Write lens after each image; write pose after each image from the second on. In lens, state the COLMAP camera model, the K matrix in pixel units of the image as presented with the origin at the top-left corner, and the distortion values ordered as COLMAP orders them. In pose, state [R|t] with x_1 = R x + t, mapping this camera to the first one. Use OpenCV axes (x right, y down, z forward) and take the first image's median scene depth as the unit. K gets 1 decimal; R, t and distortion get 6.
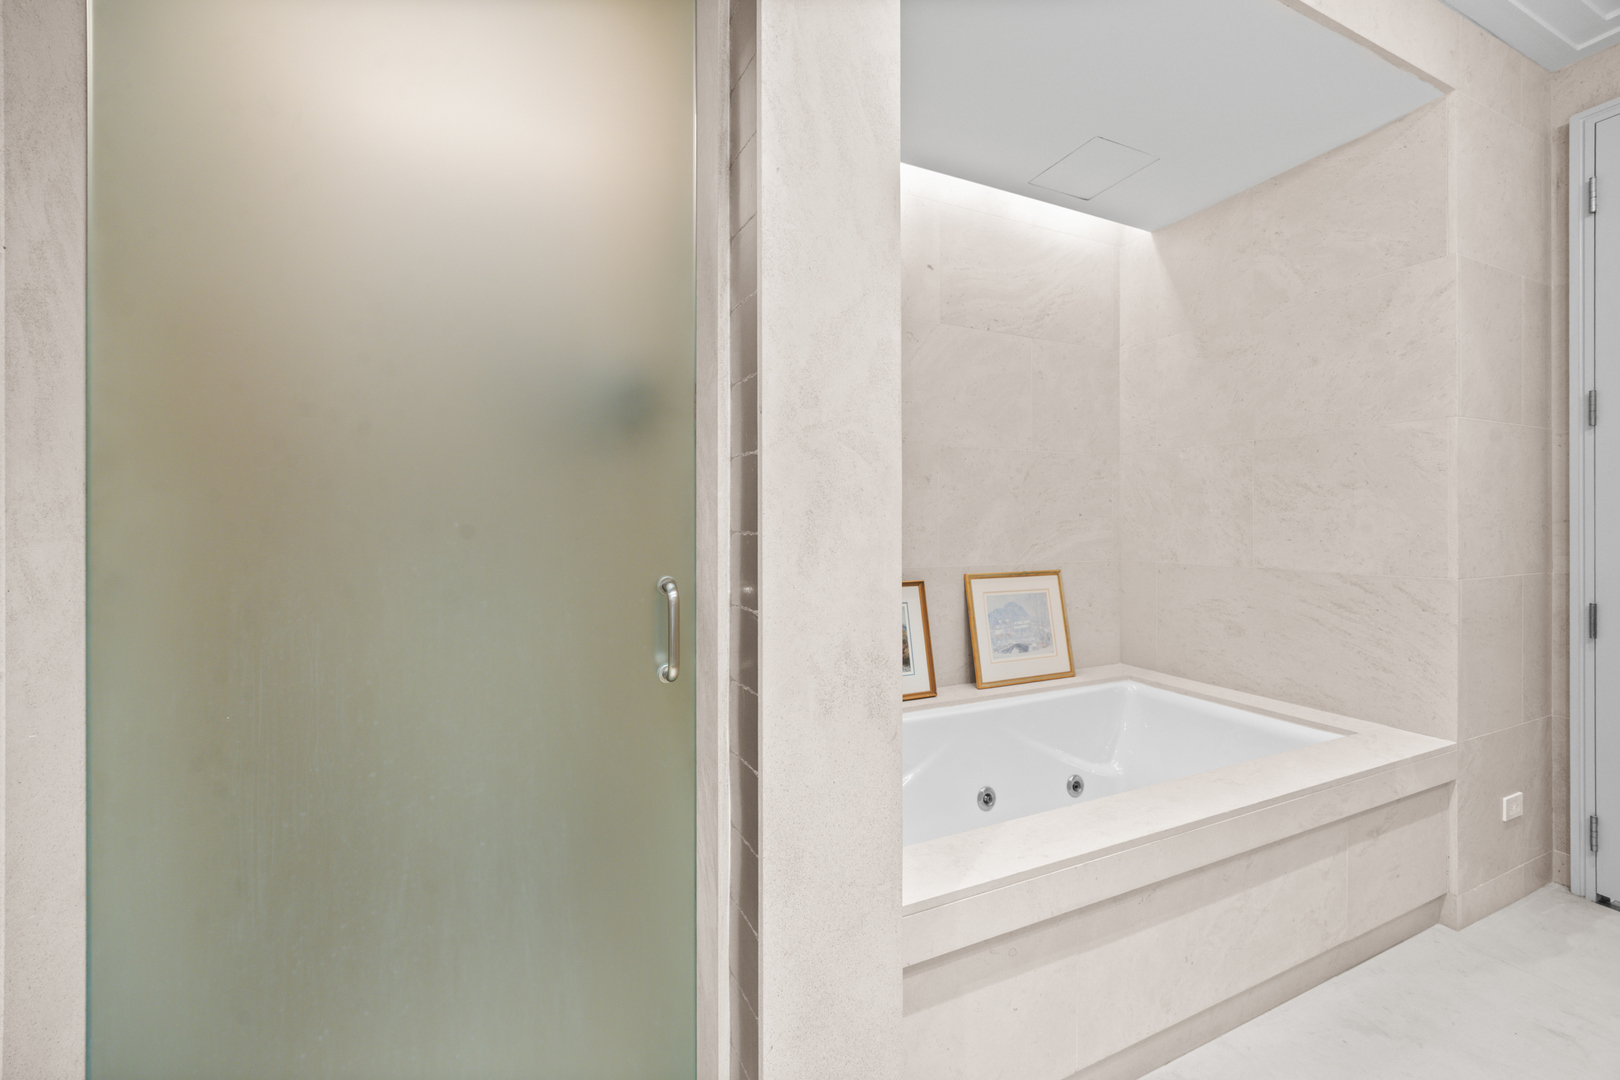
lens RADIAL K [[650.4, 0, 807.6], [0, 650.4, 527.3], [0, 0, 1]] dist [0.005200, 0.000172]
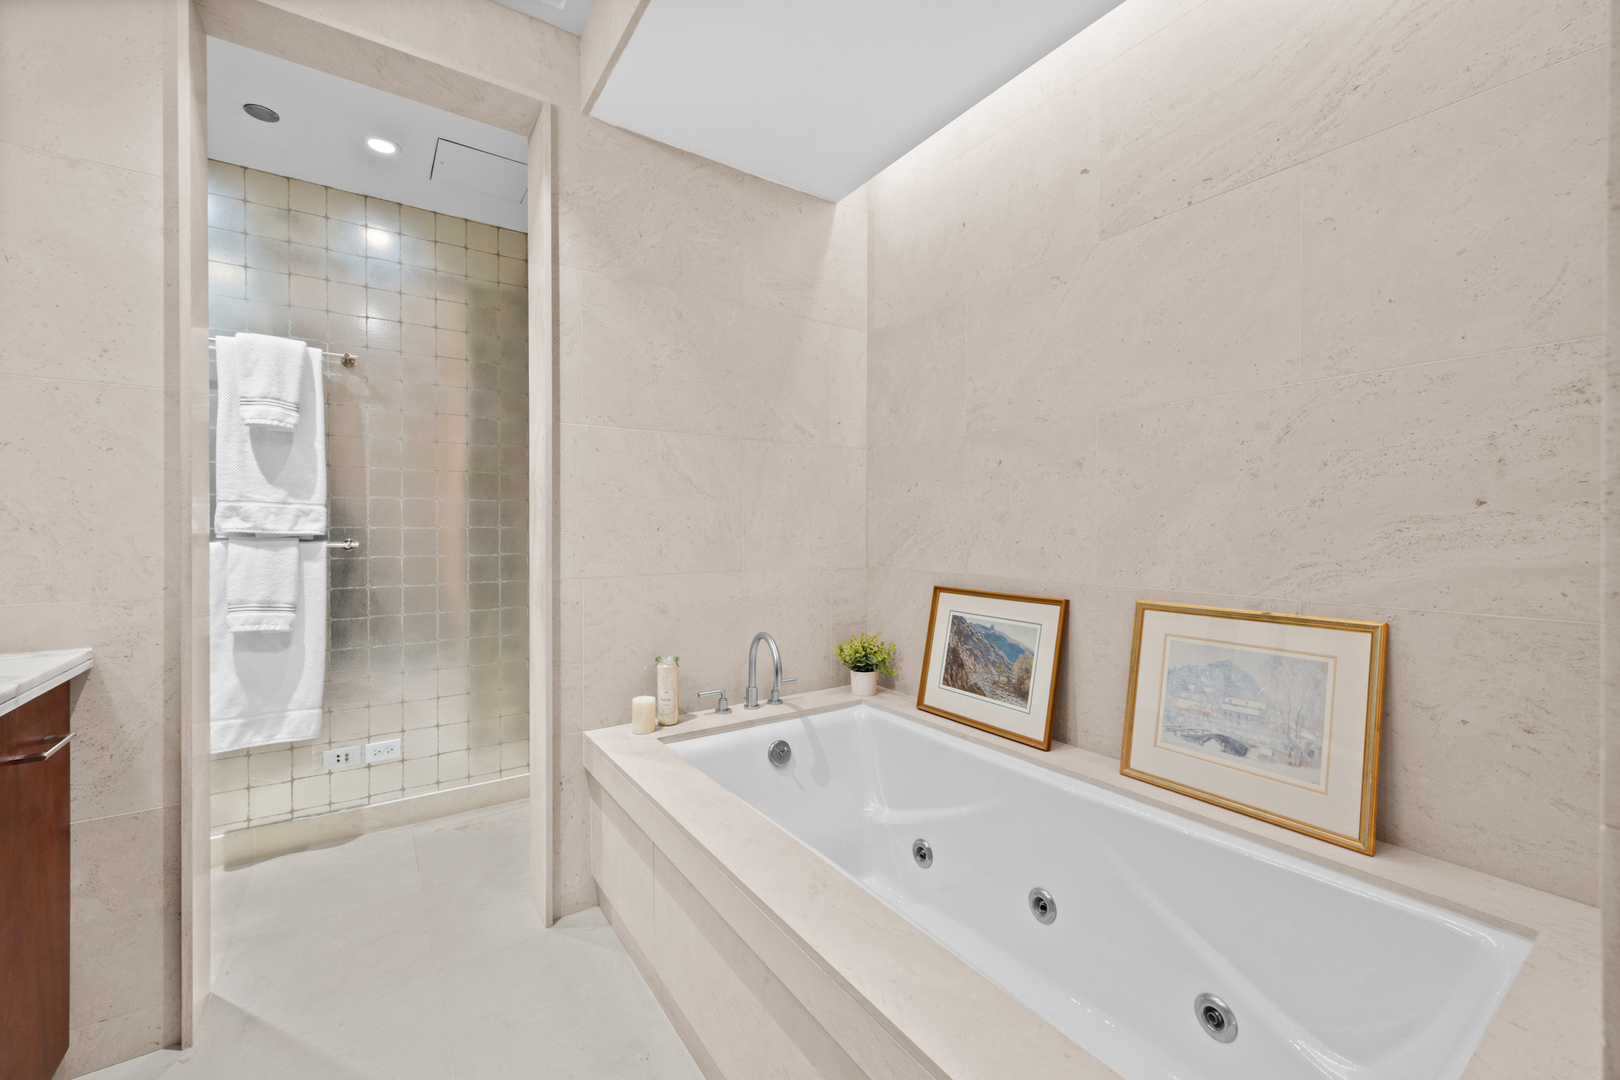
lens RADIAL K [[650.4, 0, 797.8], [0, 650.4, 532.3], [0, 0, 1]] dist [0.005200, 0.000172]
pose [[0.155652, 0.013413, -0.987721, 0.823364], [-0.000114, 0.999908, 0.013561, -0.006387], [0.987812, -0.001998, 0.155639, 0.543129]]
